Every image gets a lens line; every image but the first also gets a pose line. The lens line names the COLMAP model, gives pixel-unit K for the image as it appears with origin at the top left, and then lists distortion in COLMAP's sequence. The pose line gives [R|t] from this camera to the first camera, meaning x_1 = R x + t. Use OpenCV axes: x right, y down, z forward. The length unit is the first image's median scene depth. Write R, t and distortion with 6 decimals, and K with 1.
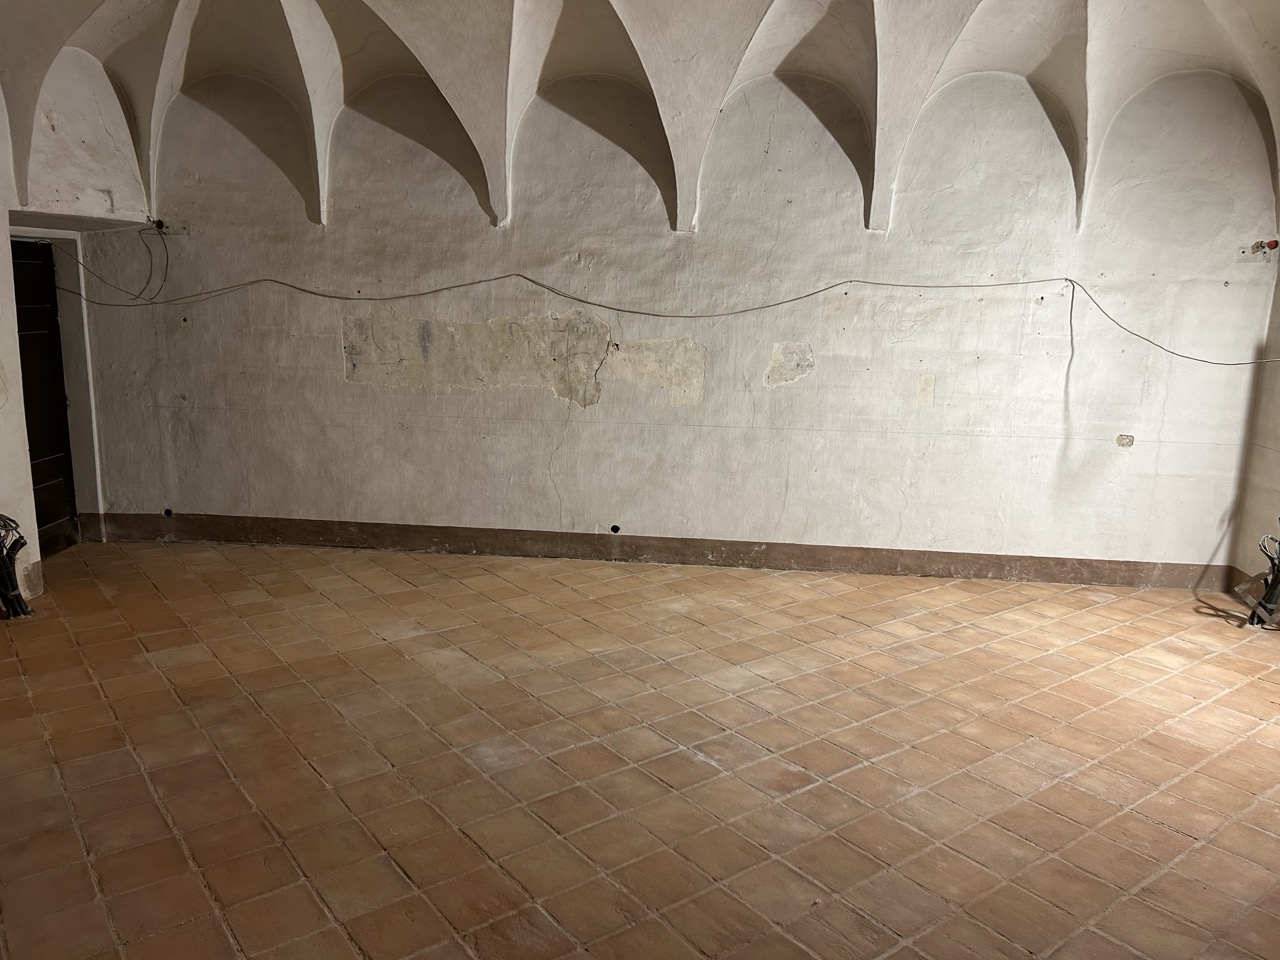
lens RADIAL K [[963.7, 0, 641.2], [0, 963.7, 478.7], [0, 0, 1]] dist [0.041522, -0.048520]
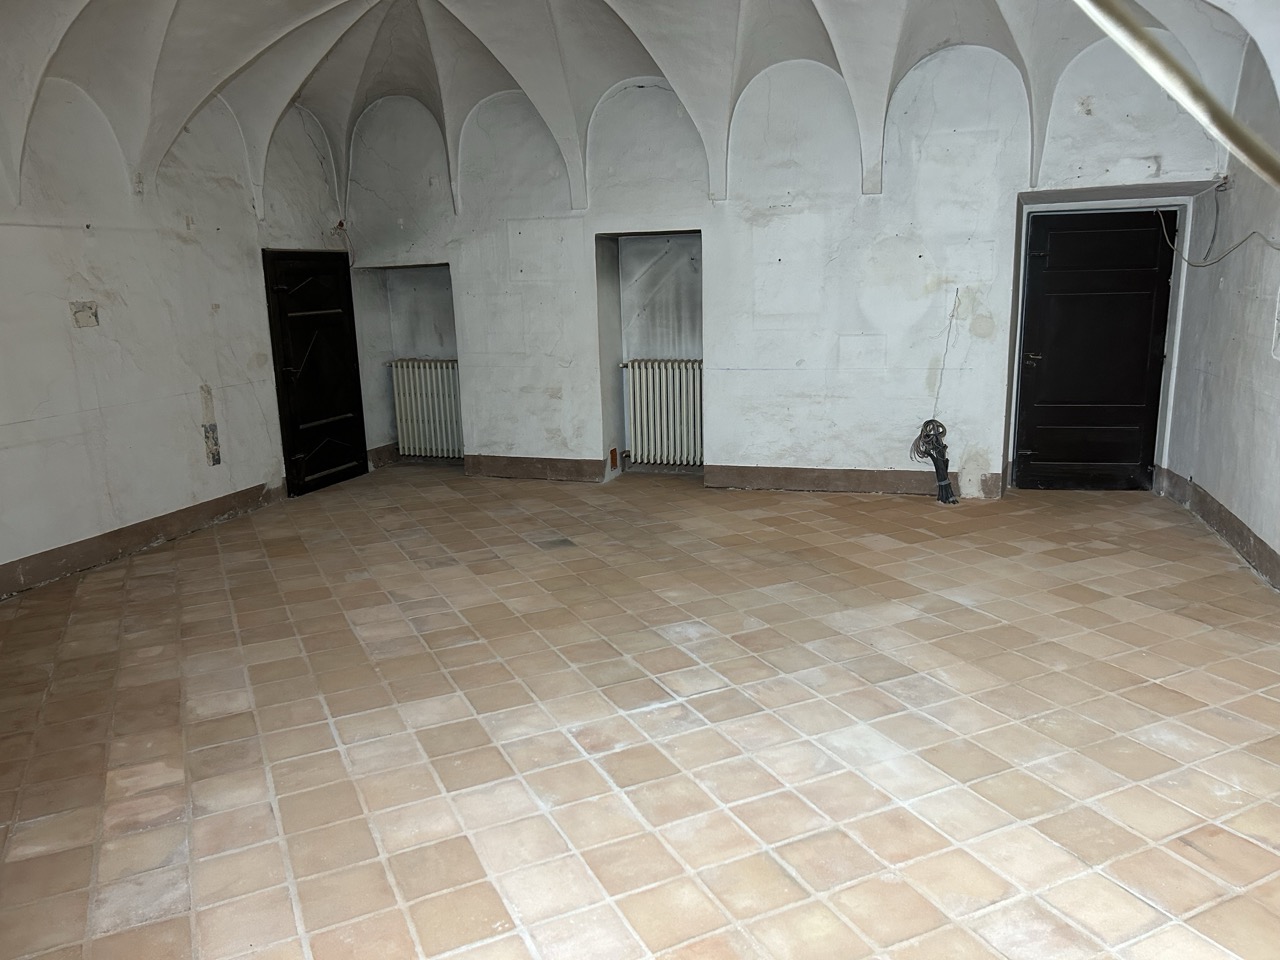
lens RADIAL K [[963.7, 0, 642.9], [0, 963.7, 480.3], [0, 0, 1]] dist [0.041522, -0.048520]
pose [[-0.203599, 0.186107, -0.961203, 0.740811], [-0.166173, 0.960954, 0.221257, -0.117357], [0.964849, 0.204774, -0.164723, 0.827486]]
